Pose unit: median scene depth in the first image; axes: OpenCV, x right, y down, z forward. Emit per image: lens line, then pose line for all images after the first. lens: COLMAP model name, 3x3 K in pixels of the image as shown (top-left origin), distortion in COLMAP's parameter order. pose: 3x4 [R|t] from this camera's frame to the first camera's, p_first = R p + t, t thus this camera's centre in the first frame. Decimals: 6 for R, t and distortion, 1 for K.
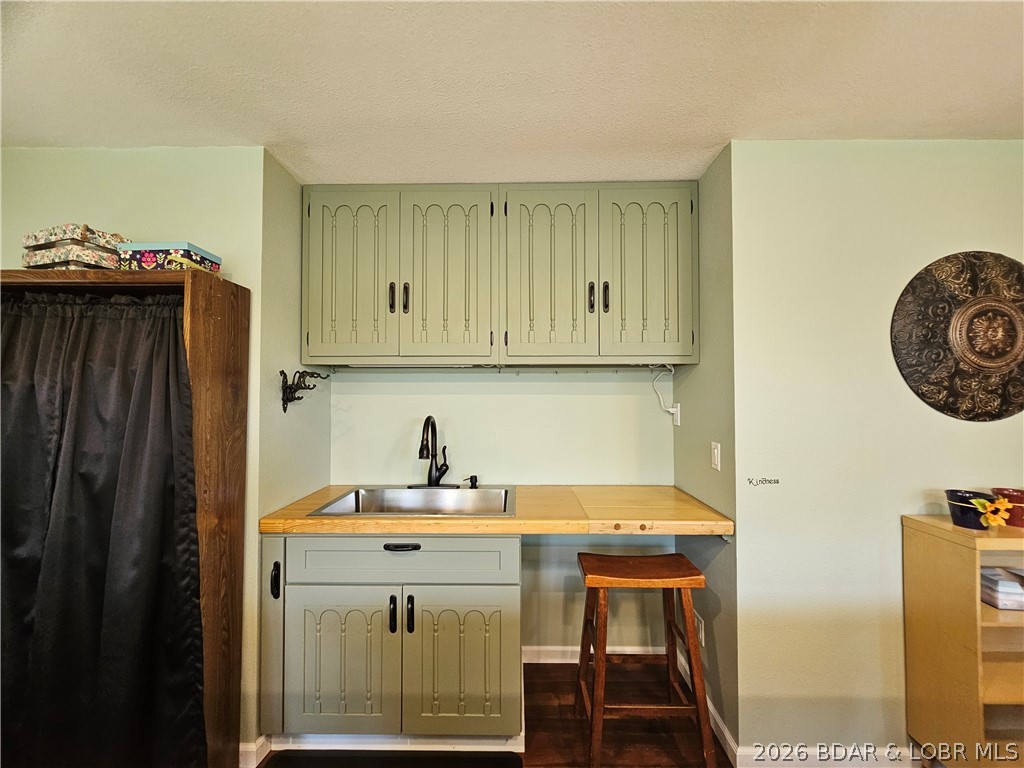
lens RADIAL K [[419.4, 0, 513.8], [0, 419.4, 382.1], [0, 0, 1]] dist [-0.000797, -0.000183]
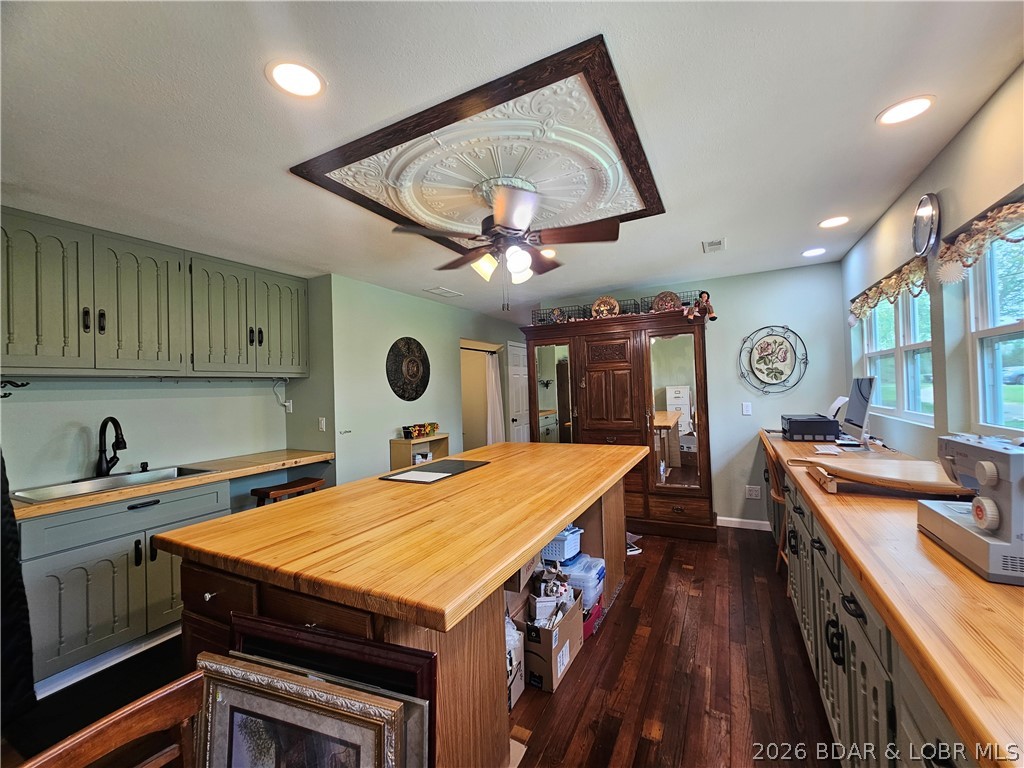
lens RADIAL K [[419.4, 0, 511.3], [0, 419.4, 381.8], [0, 0, 1]] dist [-0.000797, -0.000183]
pose [[0.445519, 0.001762, 0.895271, -0.995042], [0.007771, 0.999953, -0.005835, -0.008360], [-0.895239, 0.009557, 0.445484, -0.769781]]
